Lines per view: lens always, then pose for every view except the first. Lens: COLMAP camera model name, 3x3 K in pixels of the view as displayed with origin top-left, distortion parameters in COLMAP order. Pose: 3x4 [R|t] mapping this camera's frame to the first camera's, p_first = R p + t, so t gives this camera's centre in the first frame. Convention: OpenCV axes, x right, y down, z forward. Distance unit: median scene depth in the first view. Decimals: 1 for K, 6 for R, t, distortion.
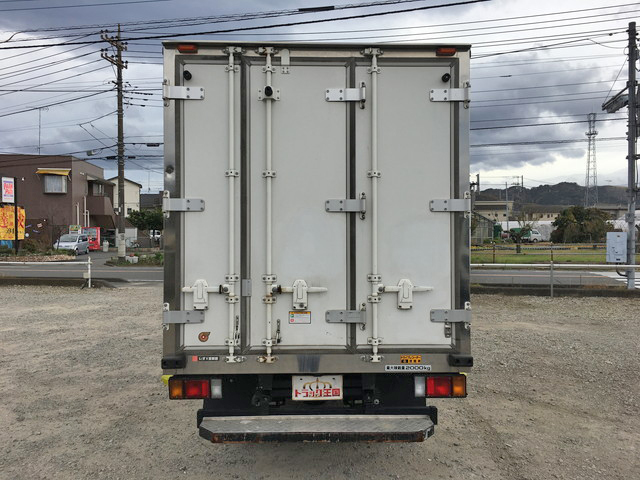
lens RADIAL K [[548.5, 0, 320.0], [0, 548.5, 240.0], [0, 0, 1]] dist [0.049724, -0.000872]
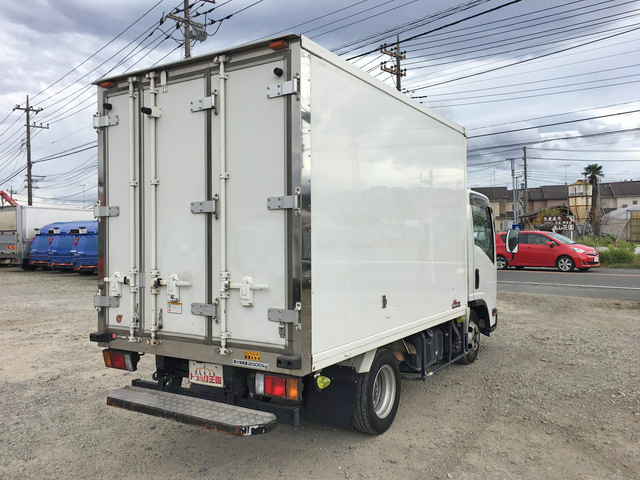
lens RADIAL K [[548.5, 0, 320.0], [0, 548.5, 240.0], [0, 0, 1]] dist [0.049724, -0.000872]
pose [[0.830241, -0.005611, -0.557376, 0.834855], [0.009147, 0.999952, 0.003558, 0.000746], [0.557329, -0.008052, 0.830252, 0.229322]]
